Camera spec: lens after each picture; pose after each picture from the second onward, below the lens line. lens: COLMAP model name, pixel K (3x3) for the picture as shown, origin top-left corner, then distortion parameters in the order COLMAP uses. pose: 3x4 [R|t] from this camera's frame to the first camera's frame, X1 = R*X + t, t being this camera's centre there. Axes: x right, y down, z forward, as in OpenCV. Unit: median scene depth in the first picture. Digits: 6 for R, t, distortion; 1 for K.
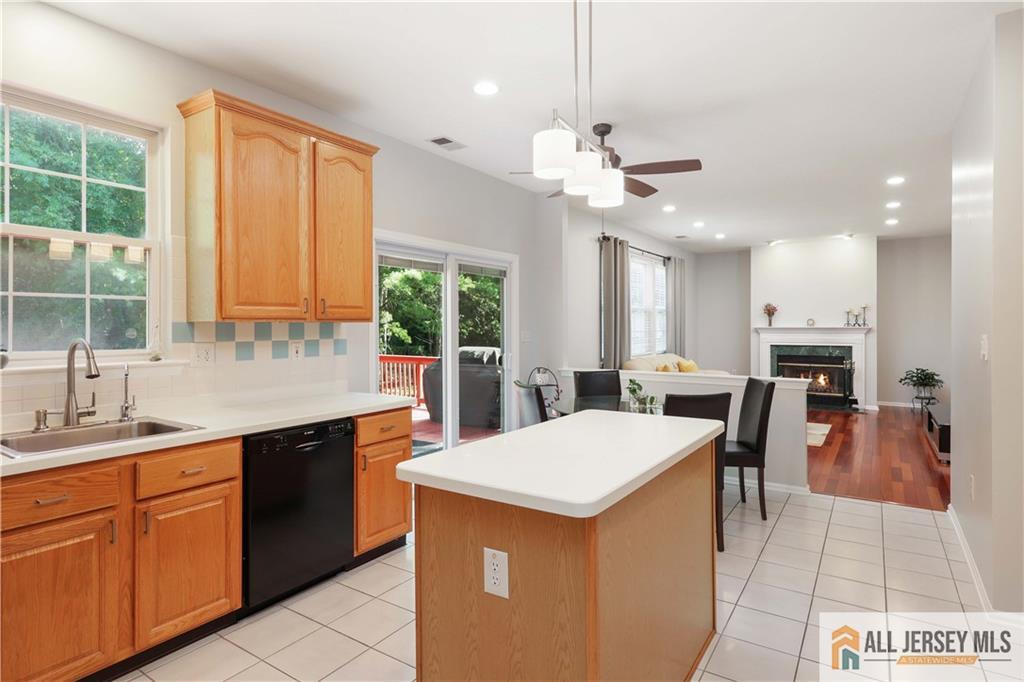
lens RADIAL K [[554.5, 0, 516.1], [0, 554.5, 322.6], [0, 0, 1]] dist [0.006288, 0.000798]
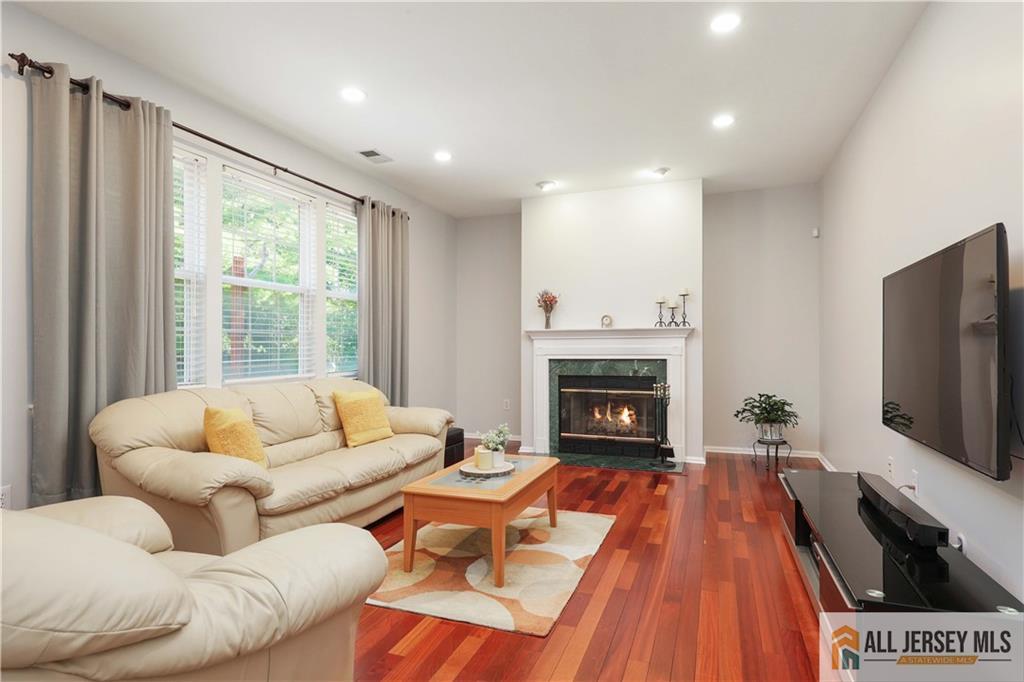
lens RADIAL K [[554.5, 0, 520.3], [0, 554.5, 342.0], [0, 0, 1]] dist [0.006288, 0.000798]
pose [[0.971664, -0.001174, 0.236362, 0.308345], [0.001621, 0.999997, -0.001698, 0.024430], [-0.236359, 0.002033, 0.971664, 0.452613]]
